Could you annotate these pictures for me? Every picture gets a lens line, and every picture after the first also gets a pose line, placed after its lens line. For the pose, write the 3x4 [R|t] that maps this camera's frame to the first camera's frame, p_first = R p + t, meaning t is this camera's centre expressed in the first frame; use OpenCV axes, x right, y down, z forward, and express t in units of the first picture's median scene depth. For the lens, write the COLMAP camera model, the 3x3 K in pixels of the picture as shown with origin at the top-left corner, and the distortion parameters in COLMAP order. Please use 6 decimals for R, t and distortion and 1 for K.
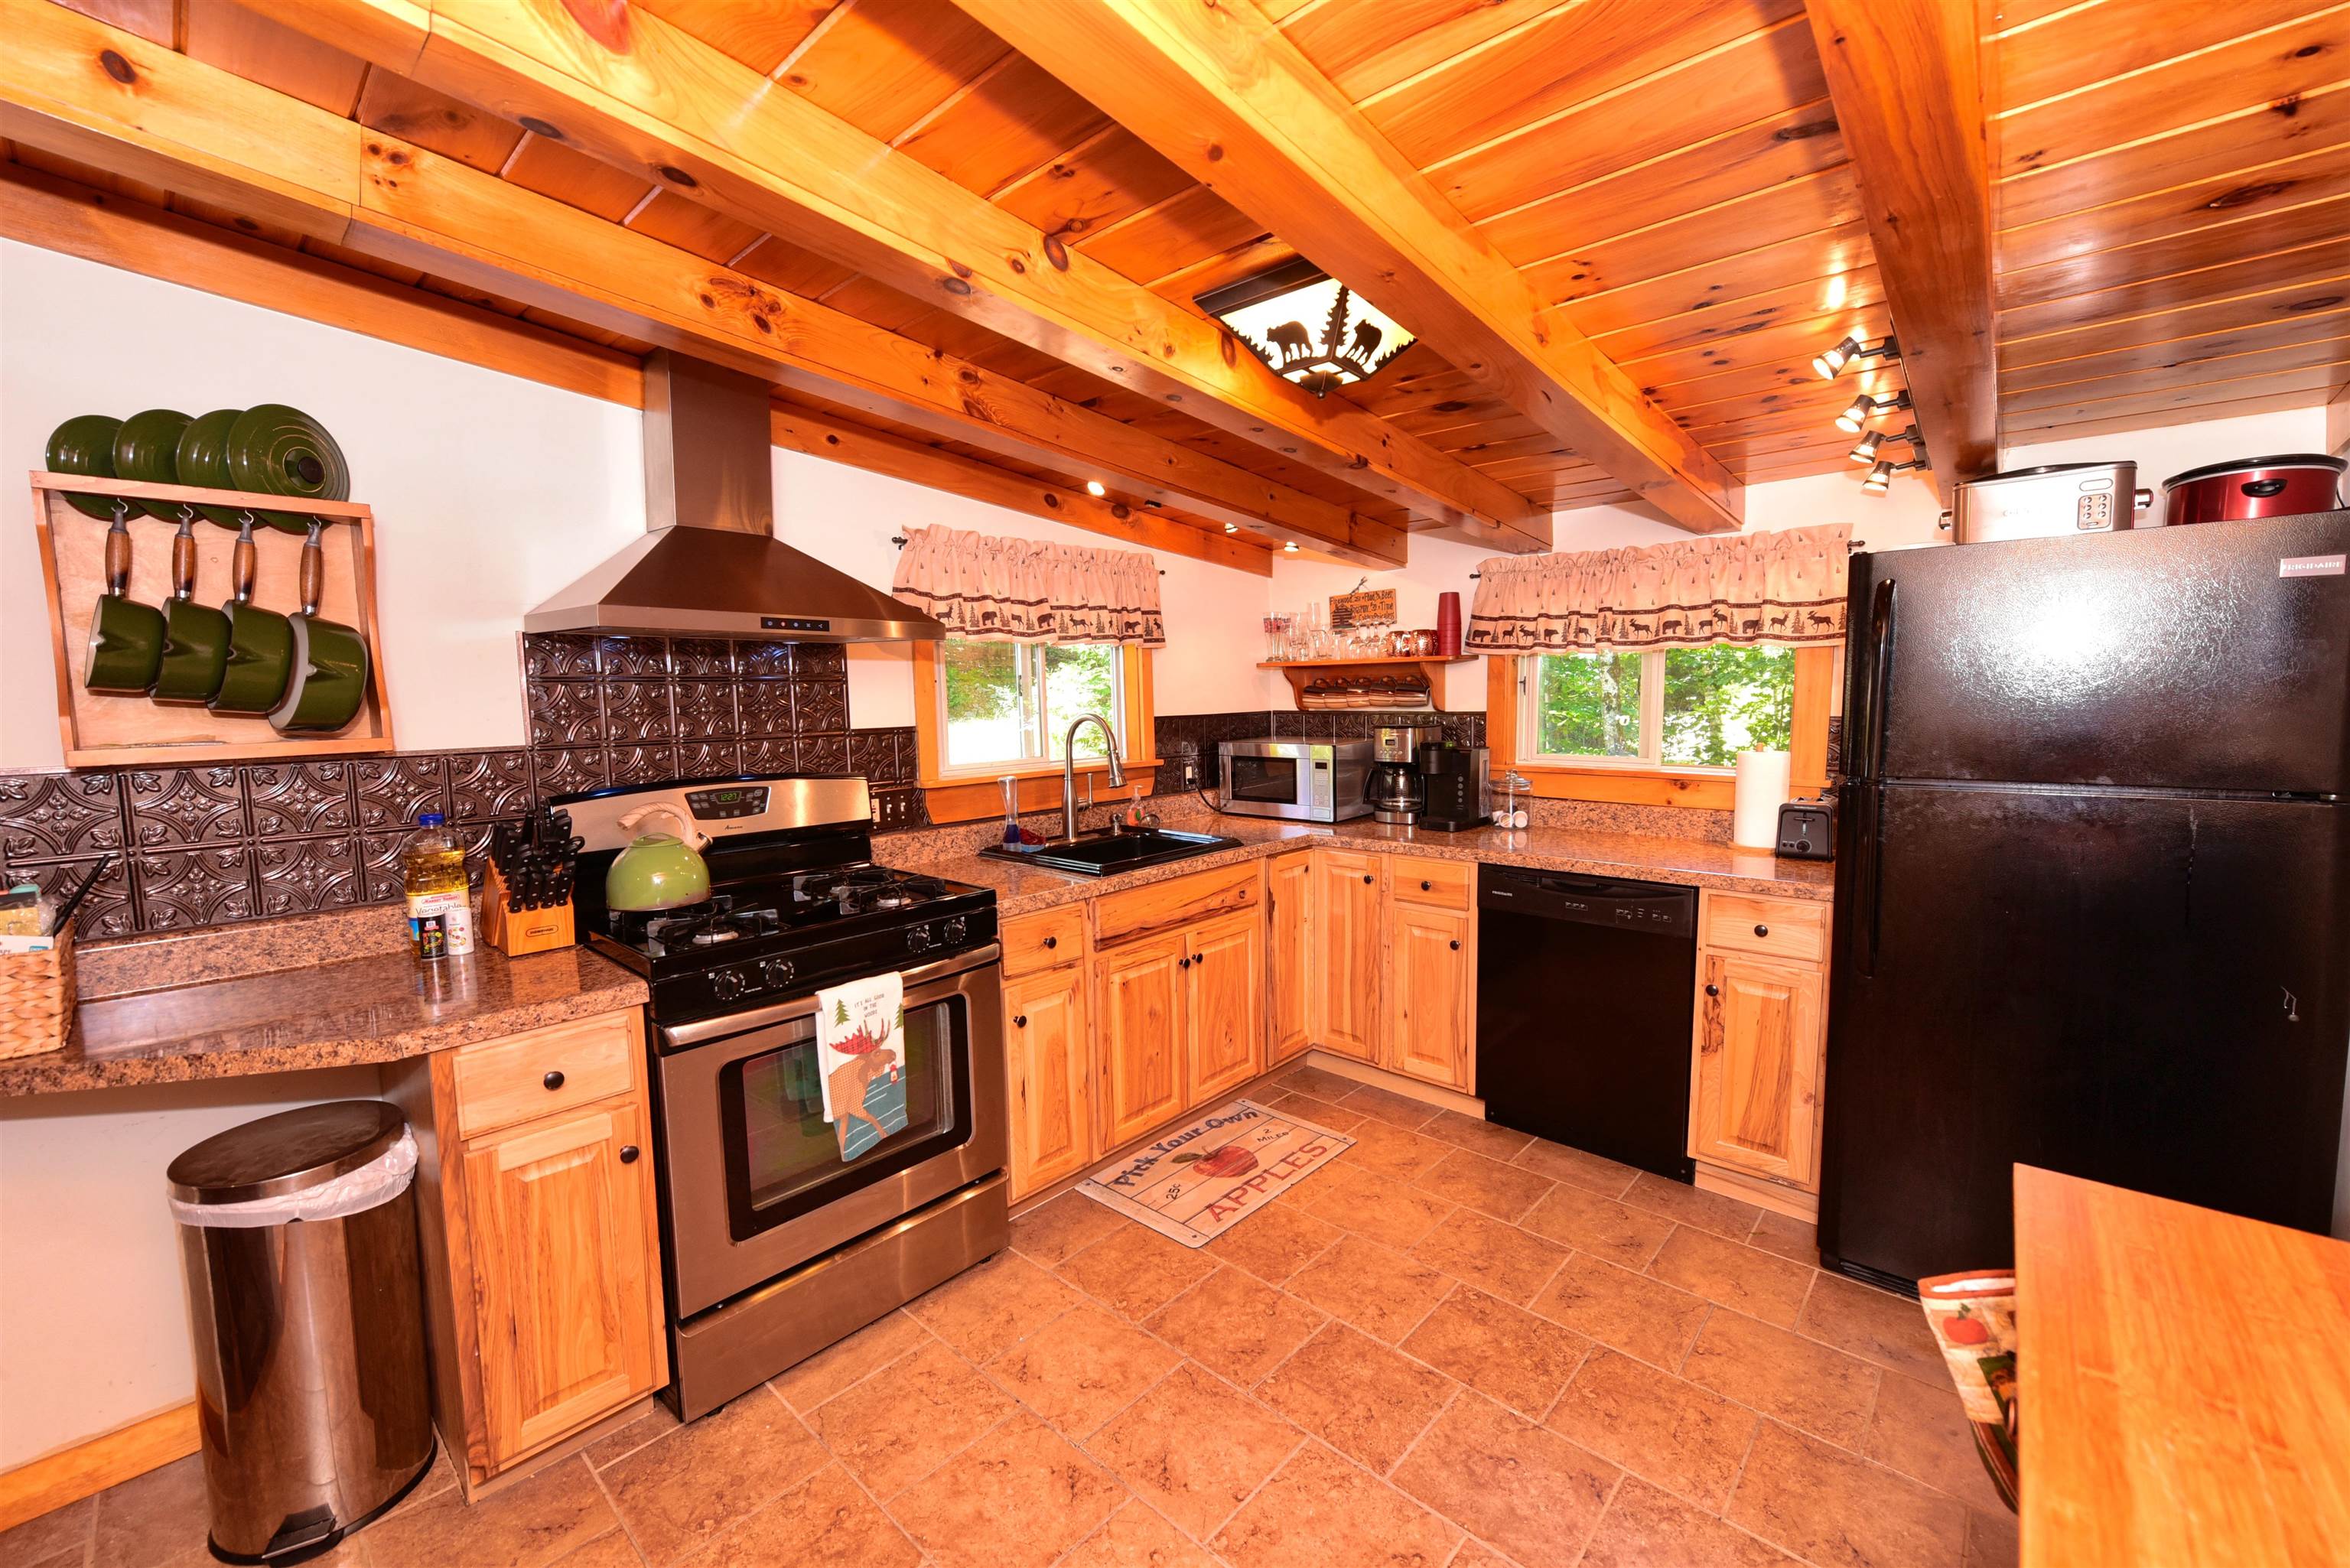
lens RADIAL K [[927.2, 0, 1185.1], [0, 927.2, 781.6], [0, 0, 1]] dist [-0.008745, -0.000427]
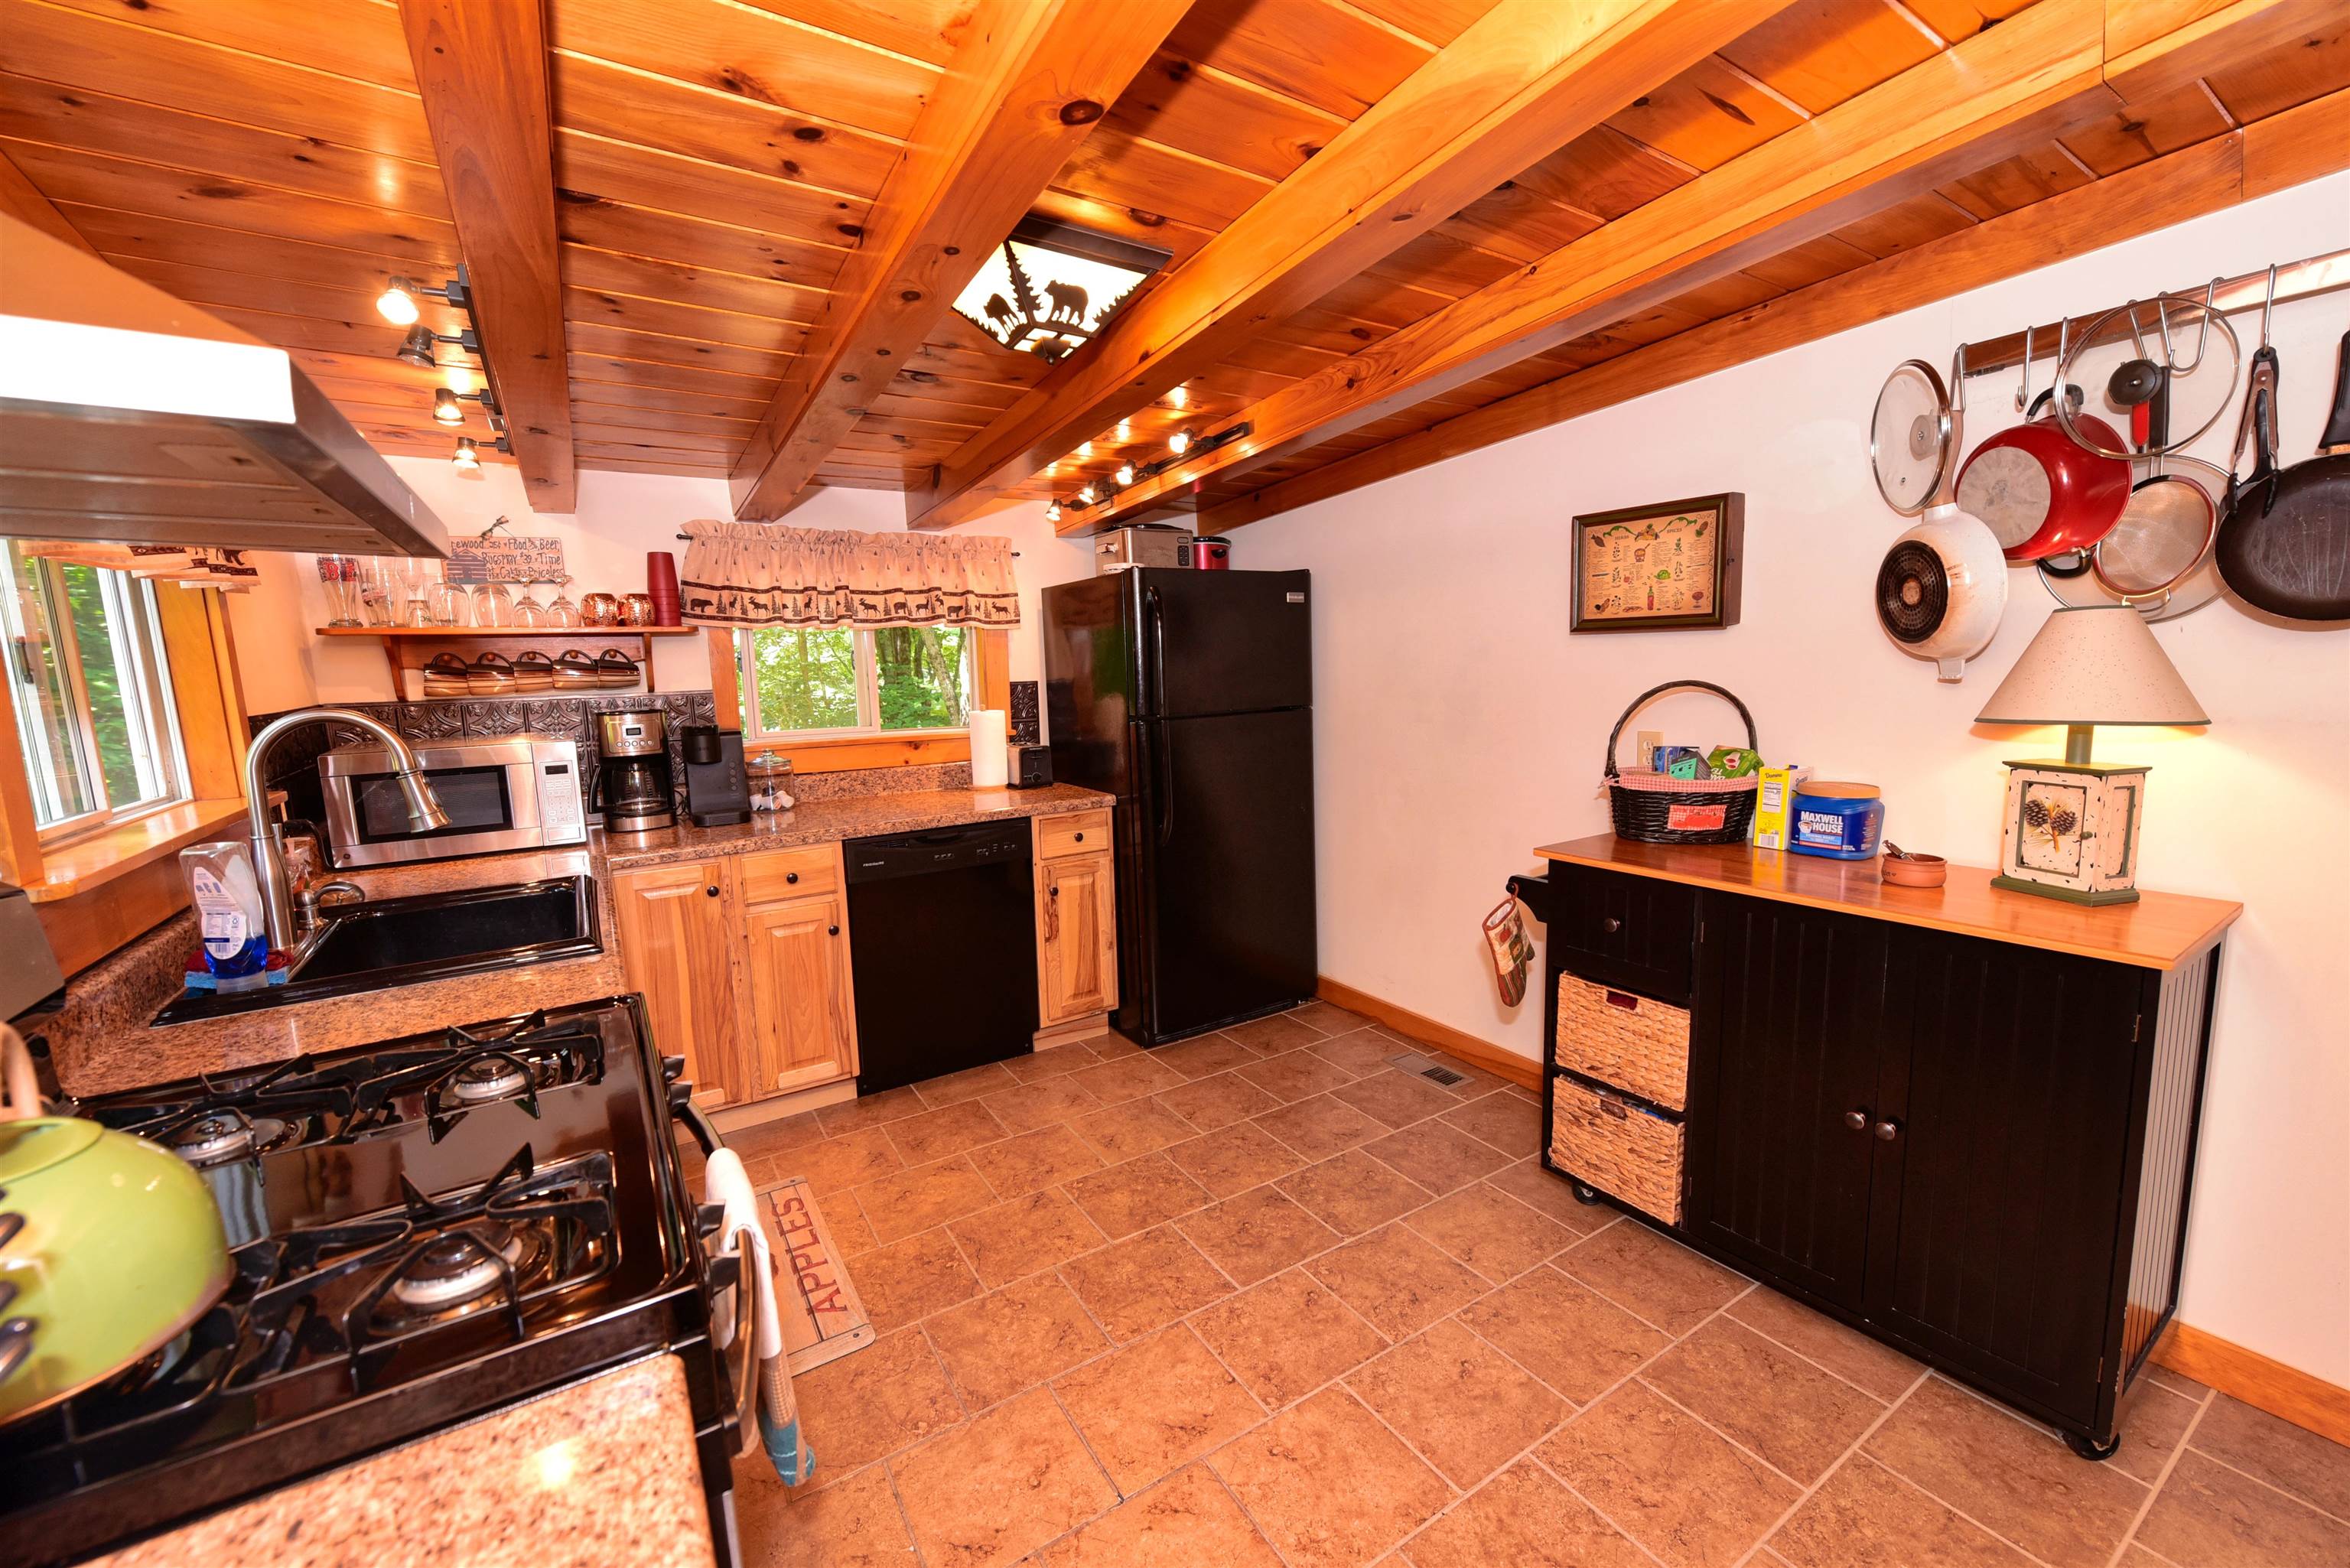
lens RADIAL K [[927.2, 0, 1185.1], [0, 927.2, 781.6], [0, 0, 1]] dist [-0.008745, -0.000427]
pose [[0.266655, -0.123568, 0.955838, -0.566311], [0.112052, 0.988996, 0.096595, -0.030306], [-0.957256, 0.081346, 0.277567, 0.417317]]
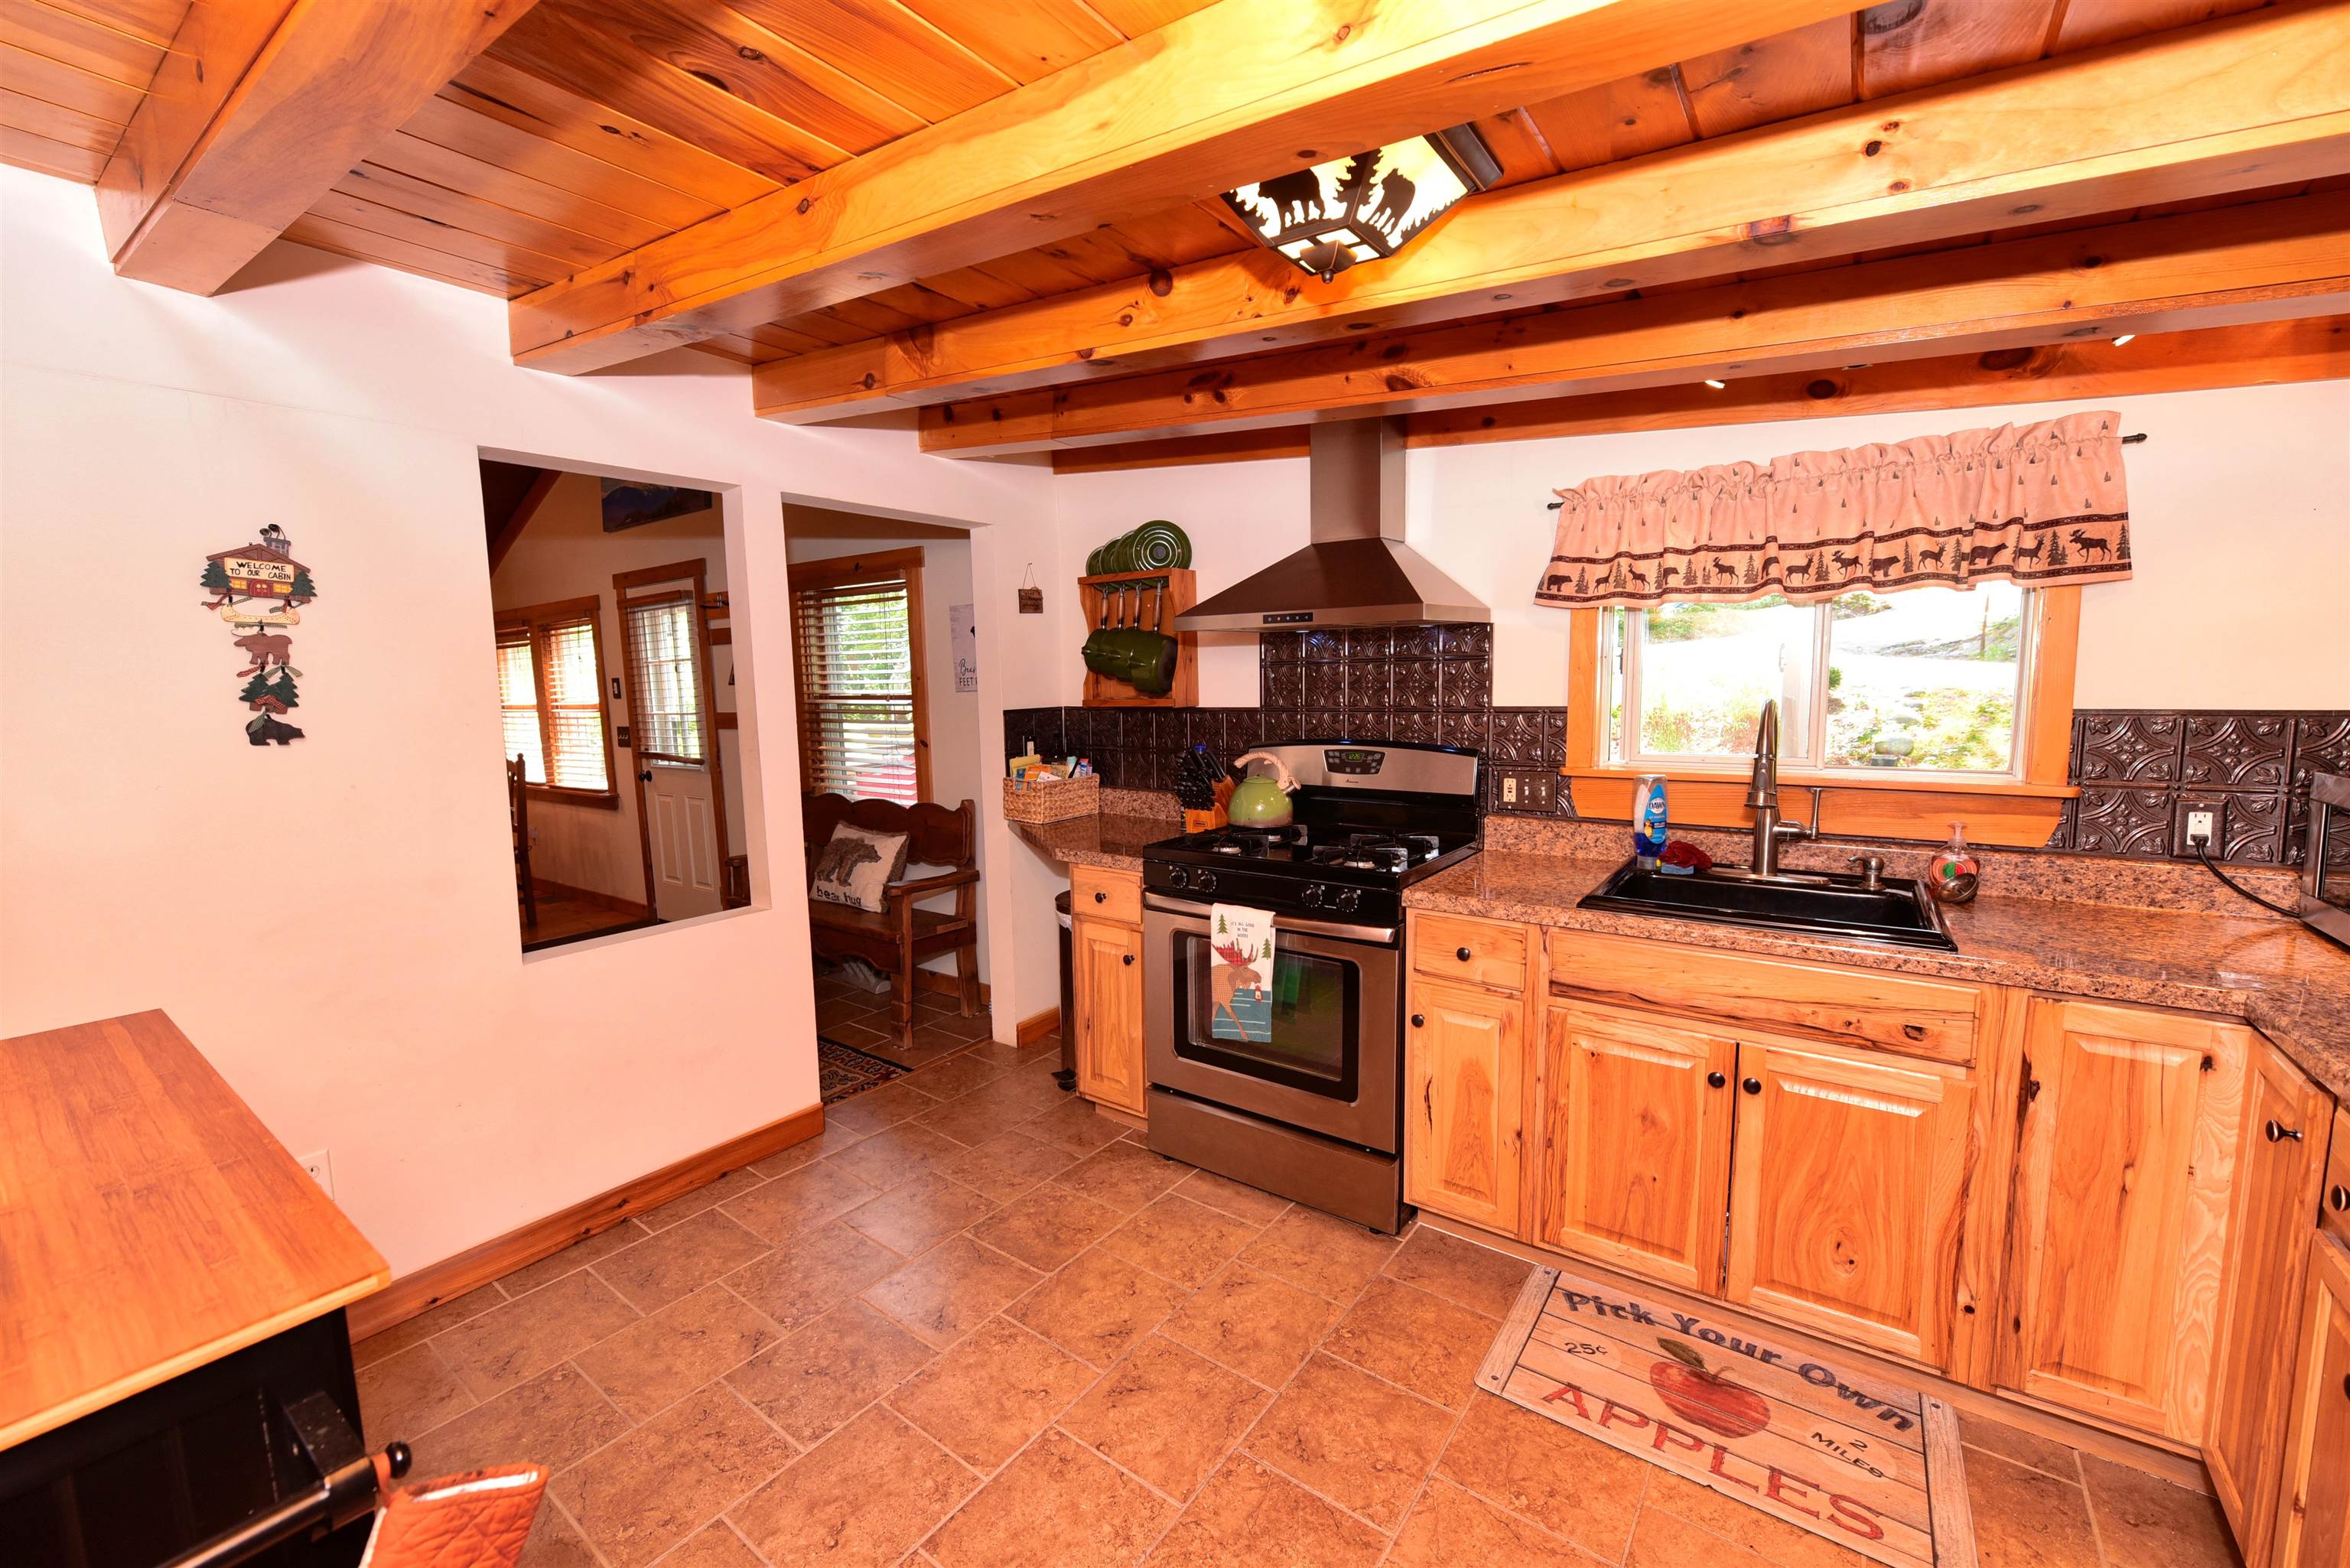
lens RADIAL K [[927.2, 0, 1185.1], [0, 927.2, 781.6], [0, 0, 1]] dist [-0.008745, -0.000427]
pose [[0.108638, 0.120324, -0.986773, 0.619832], [-0.081364, 0.990393, 0.111808, -0.061881], [0.990746, 0.068141, 0.117384, 0.560085]]
